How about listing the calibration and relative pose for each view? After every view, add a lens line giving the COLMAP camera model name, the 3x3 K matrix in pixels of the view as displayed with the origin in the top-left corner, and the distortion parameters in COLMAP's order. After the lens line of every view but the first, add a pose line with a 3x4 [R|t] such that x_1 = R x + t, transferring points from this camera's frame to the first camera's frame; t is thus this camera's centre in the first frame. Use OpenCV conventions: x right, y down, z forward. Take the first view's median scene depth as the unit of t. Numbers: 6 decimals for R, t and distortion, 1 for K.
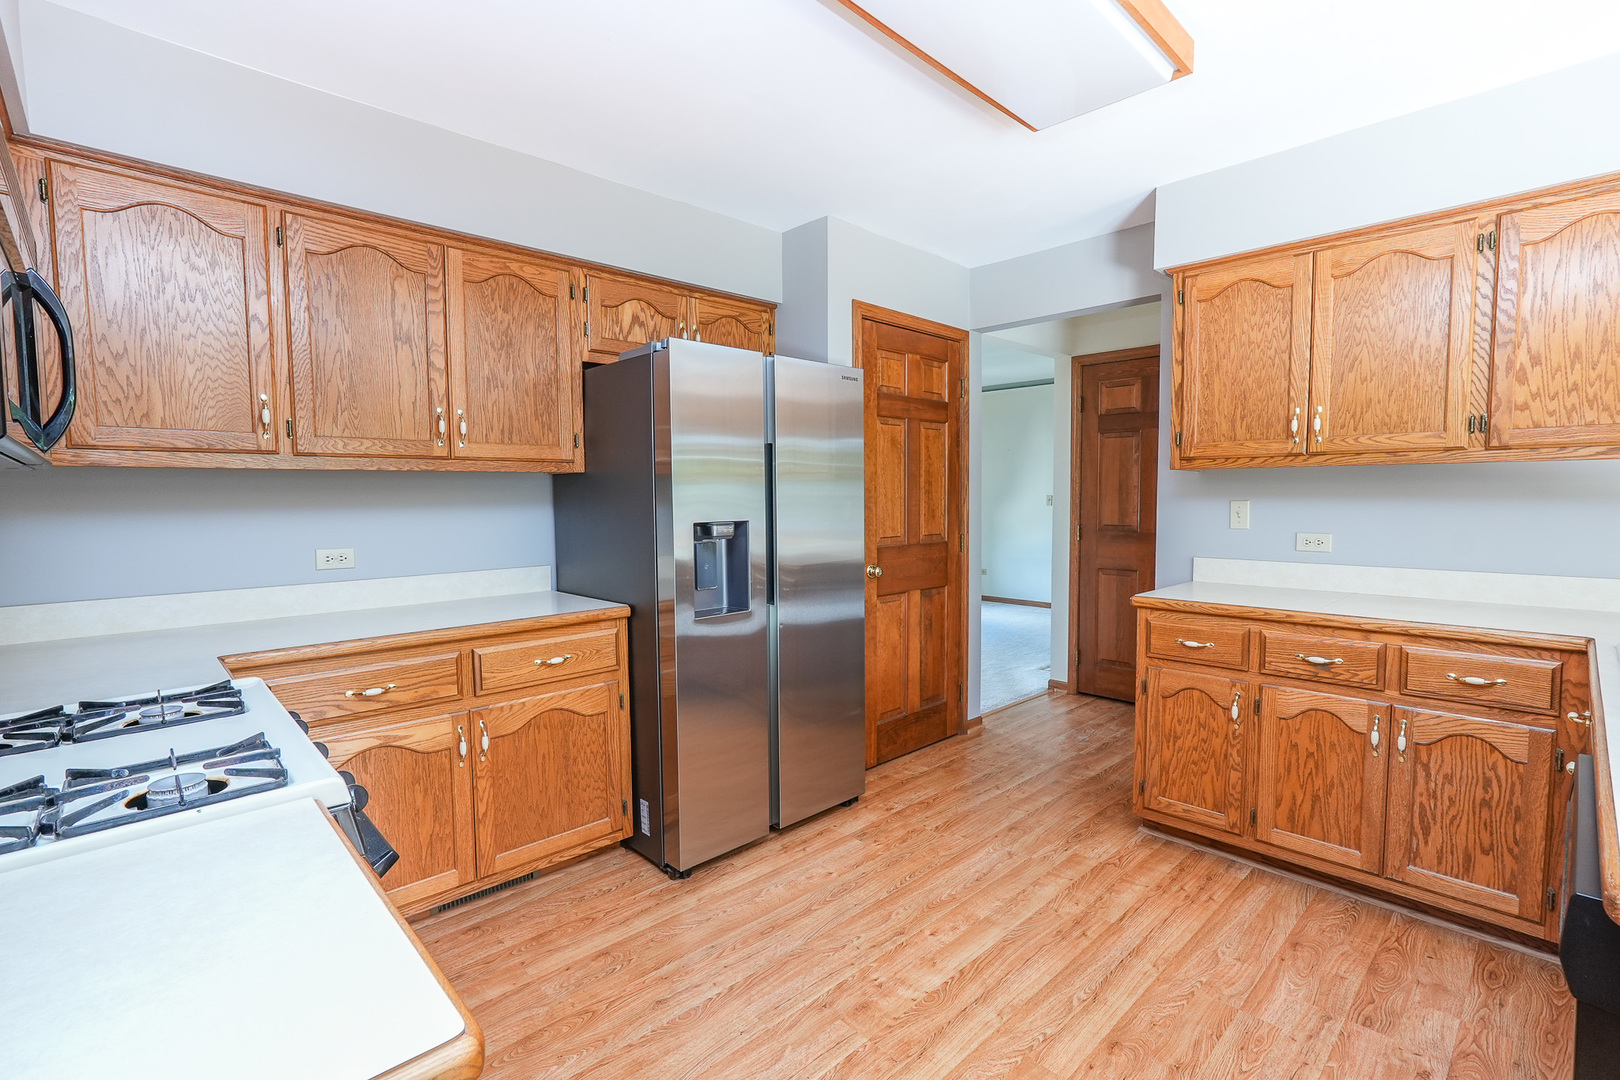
lens RADIAL K [[739.9, 0, 810.0], [0, 739.9, 540.6], [0, 0, 1]] dist [-0.018265, 0.009765]
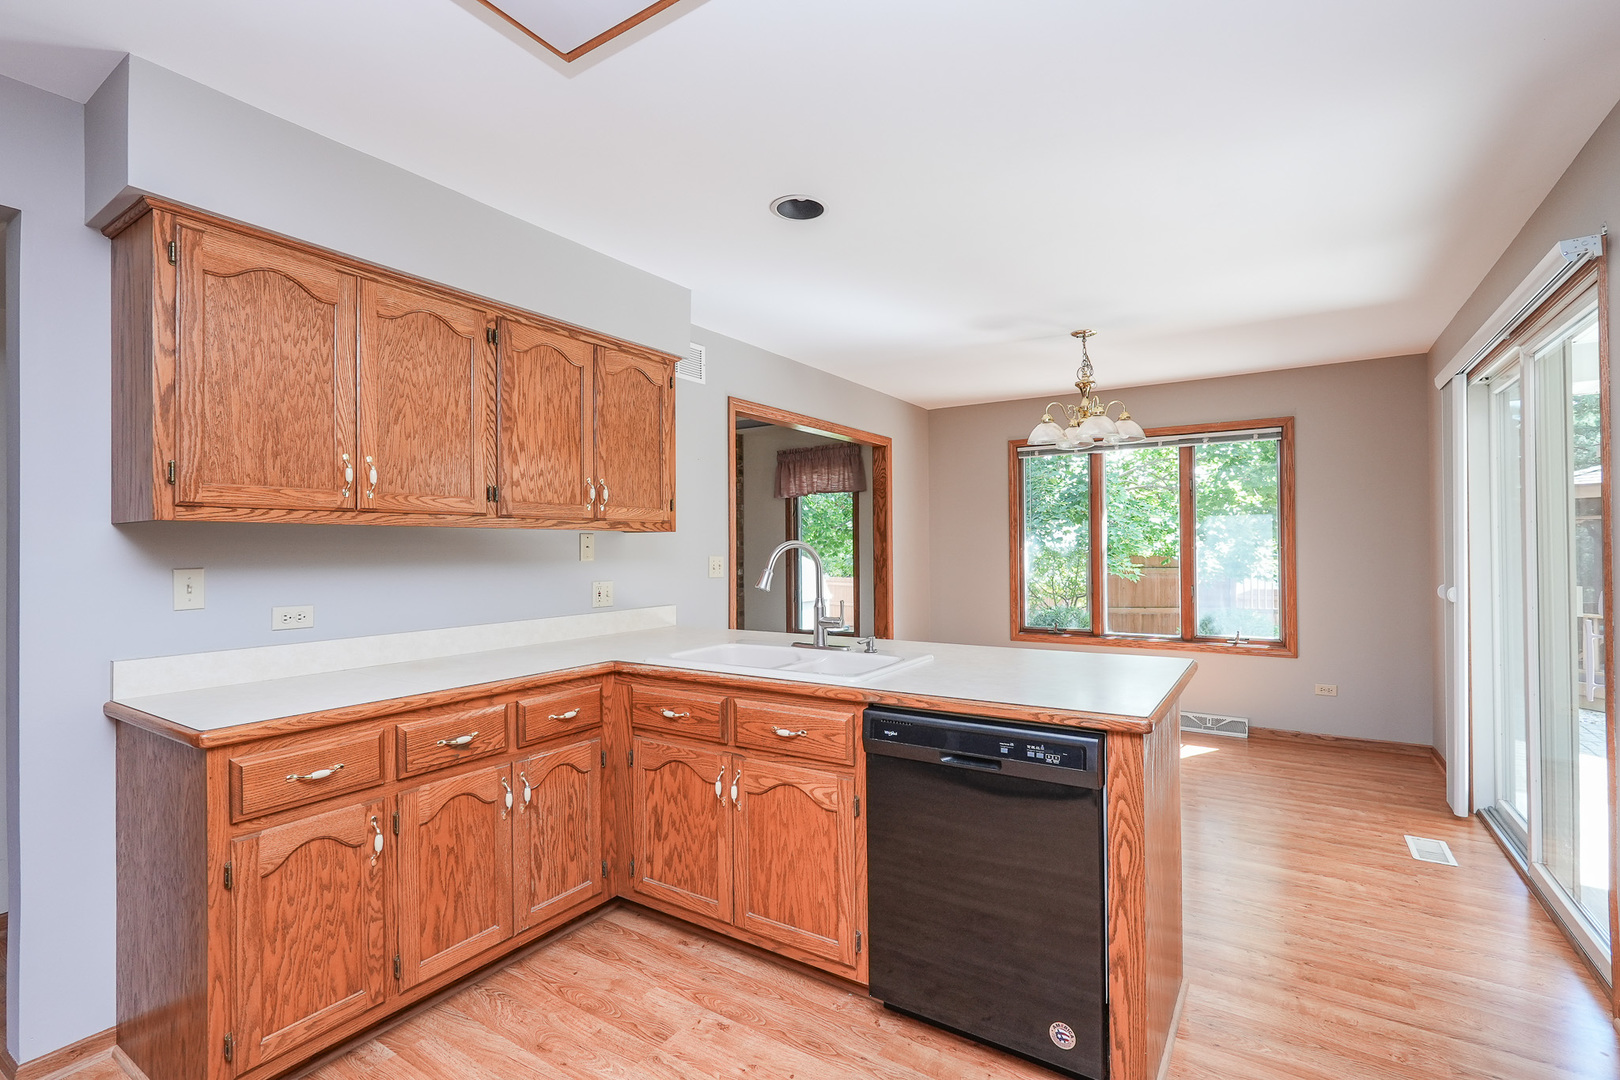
lens RADIAL K [[739.9, 0, 808.2], [0, 739.9, 540.1], [0, 0, 1]] dist [-0.018265, 0.009765]
pose [[-0.228598, 0.017741, 0.973359, -0.284688], [0.067954, 0.997686, -0.002225, -0.050636], [-0.971146, 0.065635, -0.229274, 0.755482]]
